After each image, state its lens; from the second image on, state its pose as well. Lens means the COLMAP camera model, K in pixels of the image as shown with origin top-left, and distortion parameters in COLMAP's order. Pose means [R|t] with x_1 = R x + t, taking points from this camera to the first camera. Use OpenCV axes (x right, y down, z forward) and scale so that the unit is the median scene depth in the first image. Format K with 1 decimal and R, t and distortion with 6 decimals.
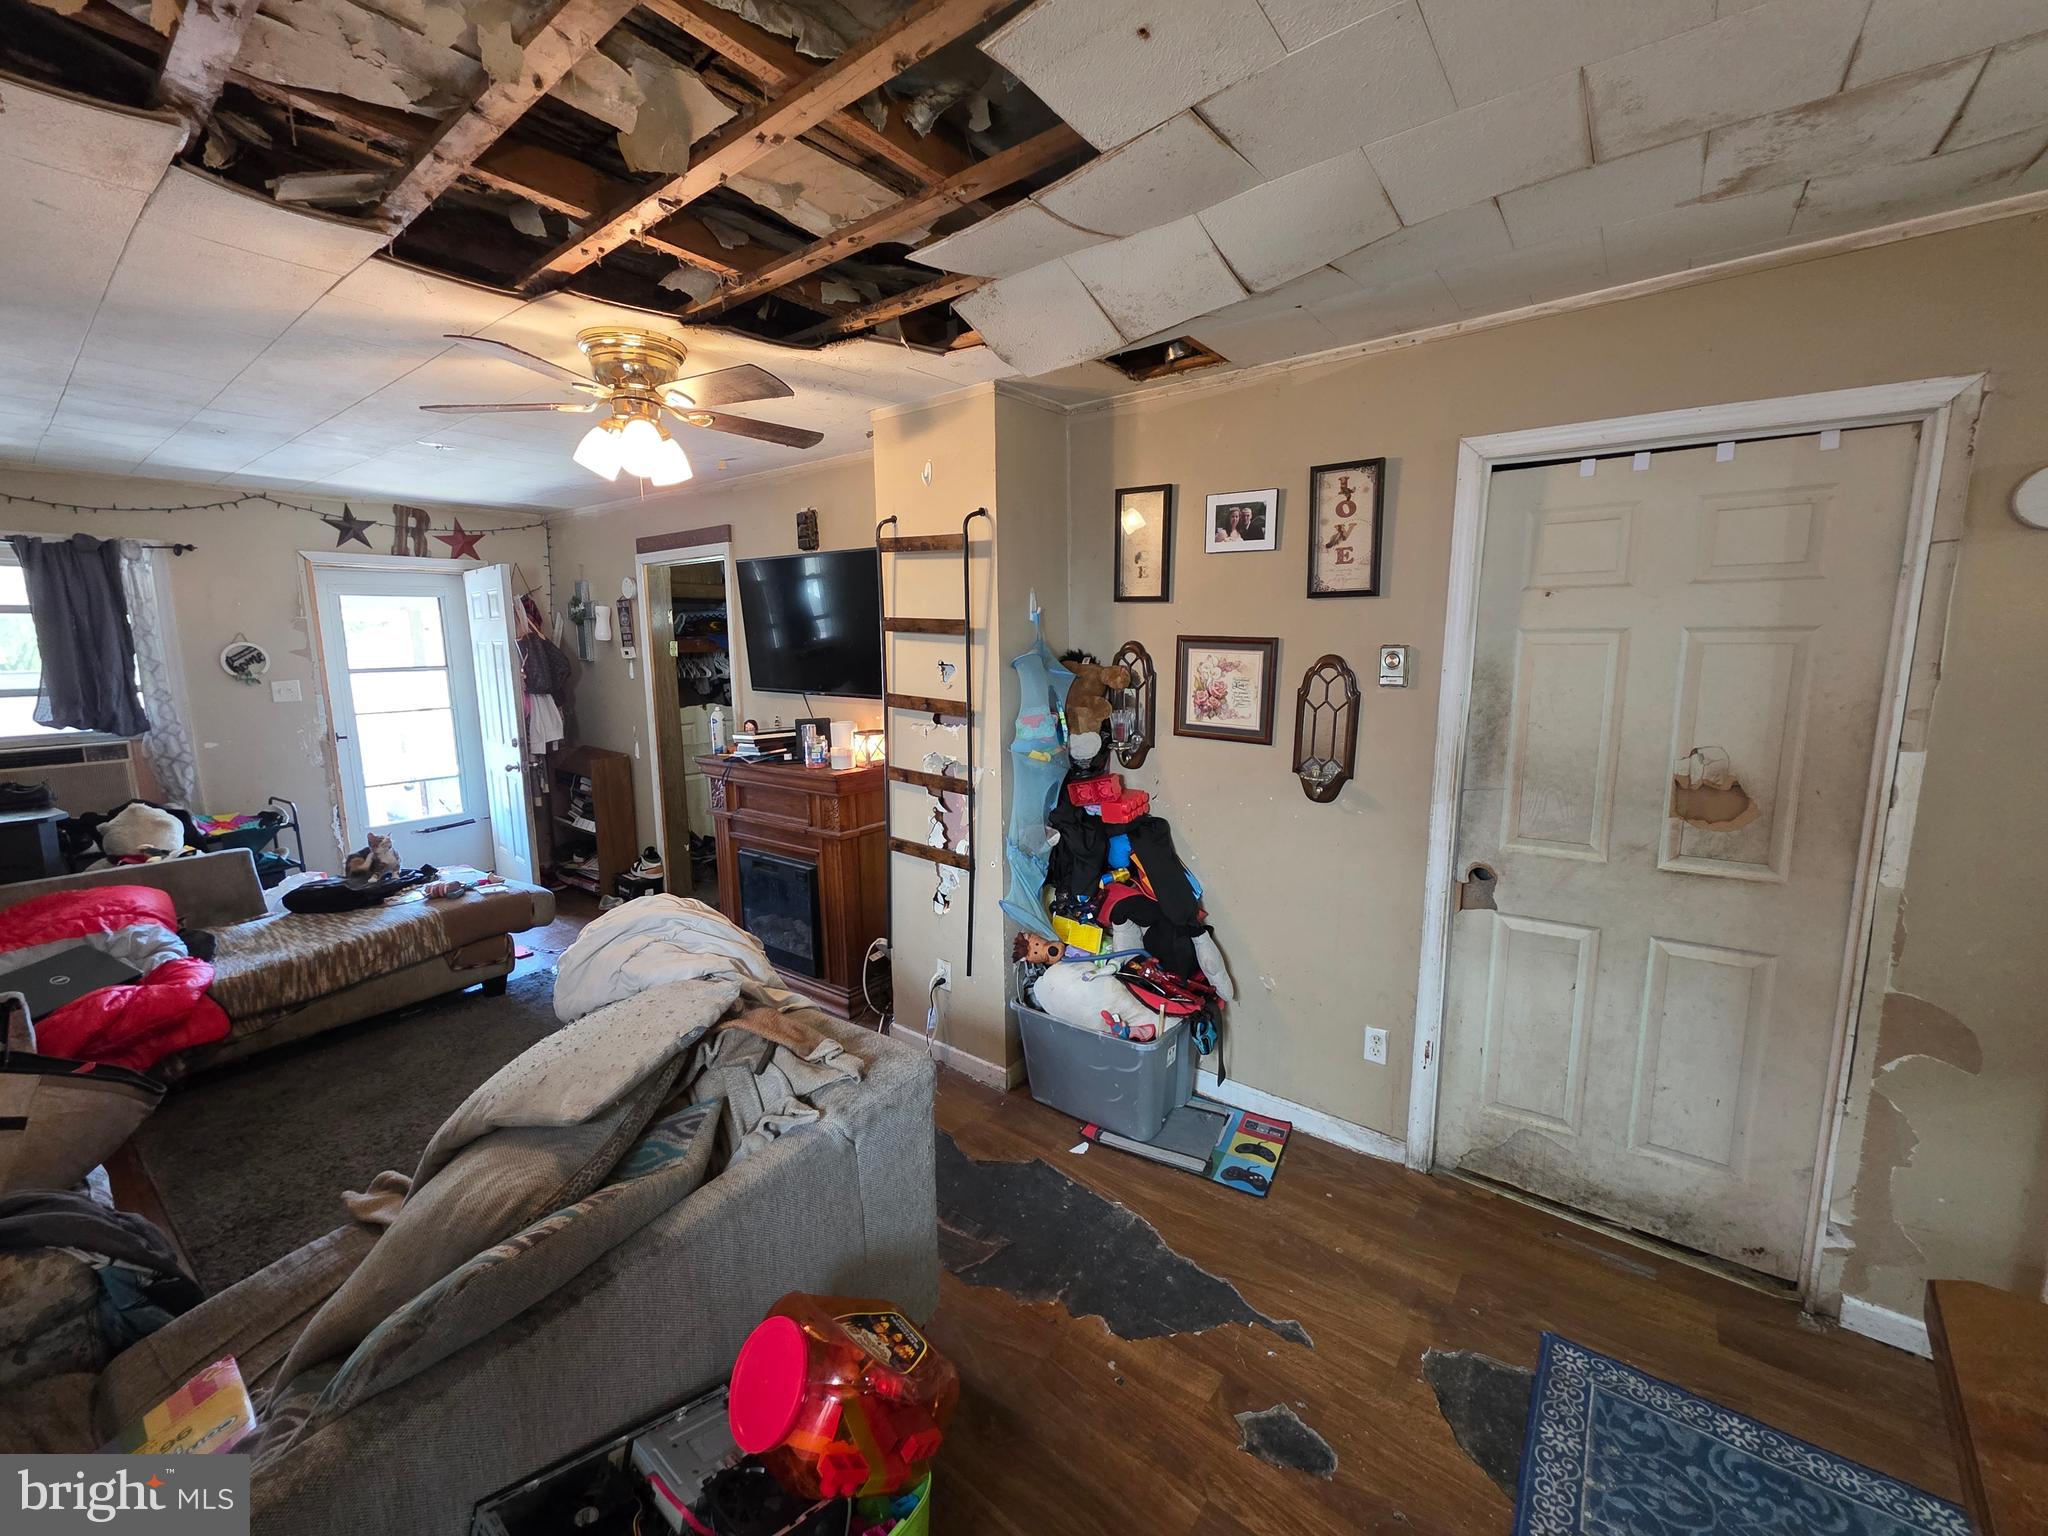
lens RADIAL K [[822.1, 0, 1017.3], [0, 822.1, 760.3], [0, 0, 1]] dist [-0.001822, 0.001237]
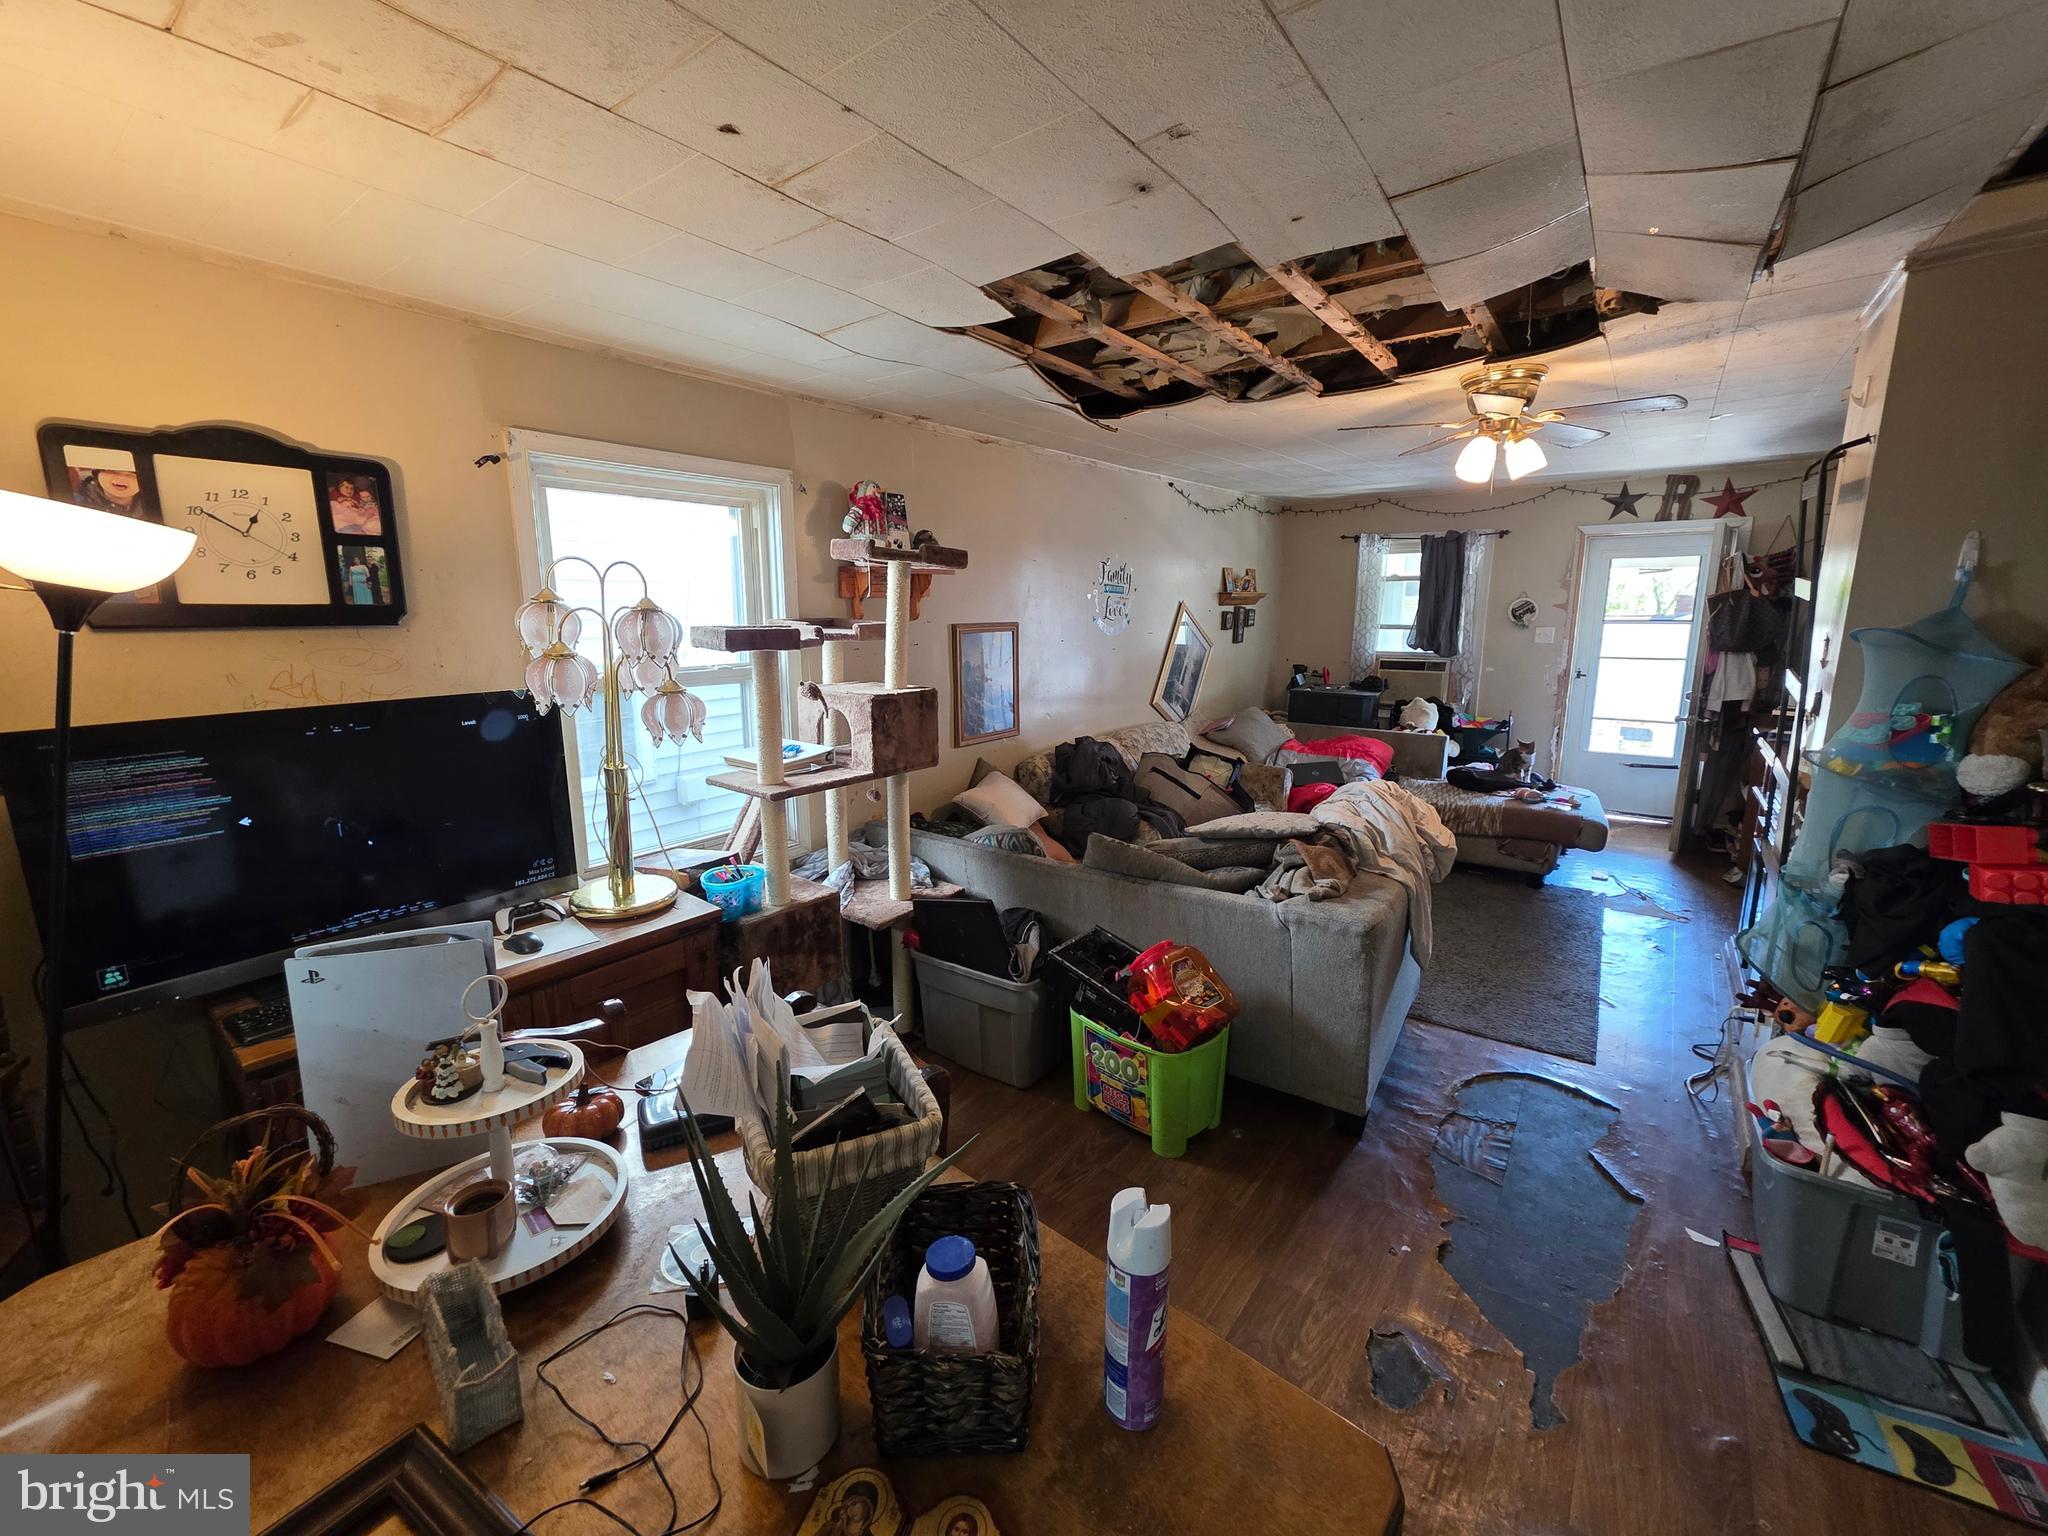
lens RADIAL K [[822.1, 0, 1017.2], [0, 822.1, 764.6], [0, 0, 1]] dist [-0.001822, 0.001237]
pose [[-0.000290, 0.204579, -0.978850, 0.513307], [-0.138985, 0.969341, 0.202633, -0.035235], [0.990294, 0.136105, 0.028153, 0.158512]]
